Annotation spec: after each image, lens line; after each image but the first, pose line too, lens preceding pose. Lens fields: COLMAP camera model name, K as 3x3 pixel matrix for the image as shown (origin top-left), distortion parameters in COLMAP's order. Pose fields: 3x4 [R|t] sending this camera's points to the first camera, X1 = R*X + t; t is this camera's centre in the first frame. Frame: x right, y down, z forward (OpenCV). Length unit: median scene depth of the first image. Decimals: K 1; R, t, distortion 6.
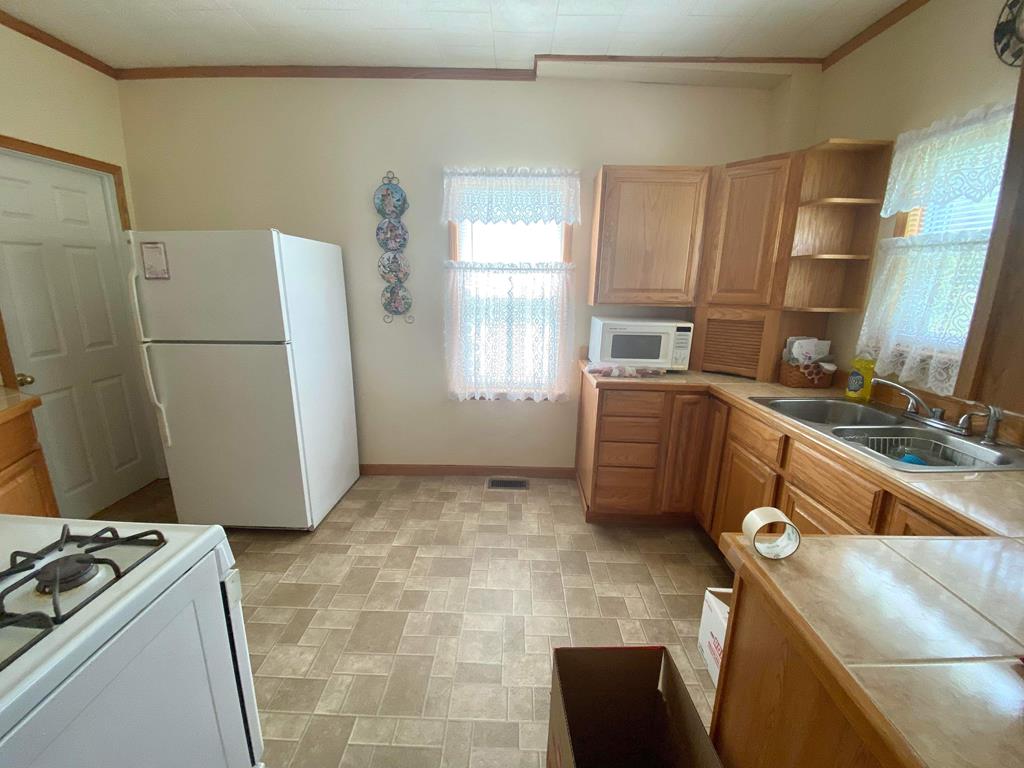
lens RADIAL K [[419.0, 0, 507.9], [0, 419.0, 387.0], [0, 0, 1]] dist [-0.003982, -0.000762]
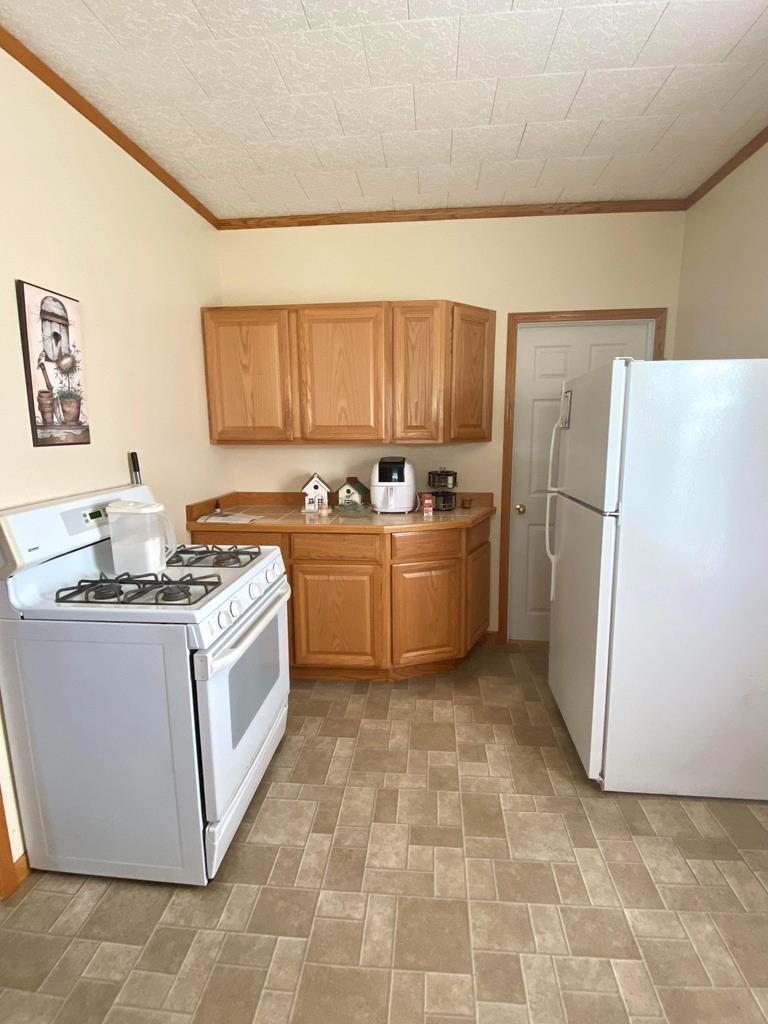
lens RADIAL K [[503.2, 0, 385.8], [0, 503.2, 510.9], [0, 0, 1]] dist [-0.000572, -0.001049]
pose [[-0.076136, 0.145841, -0.986374, 0.314878], [-0.227395, 0.960637, 0.159587, -0.149807], [0.970822, 0.236446, -0.039976, 0.619164]]
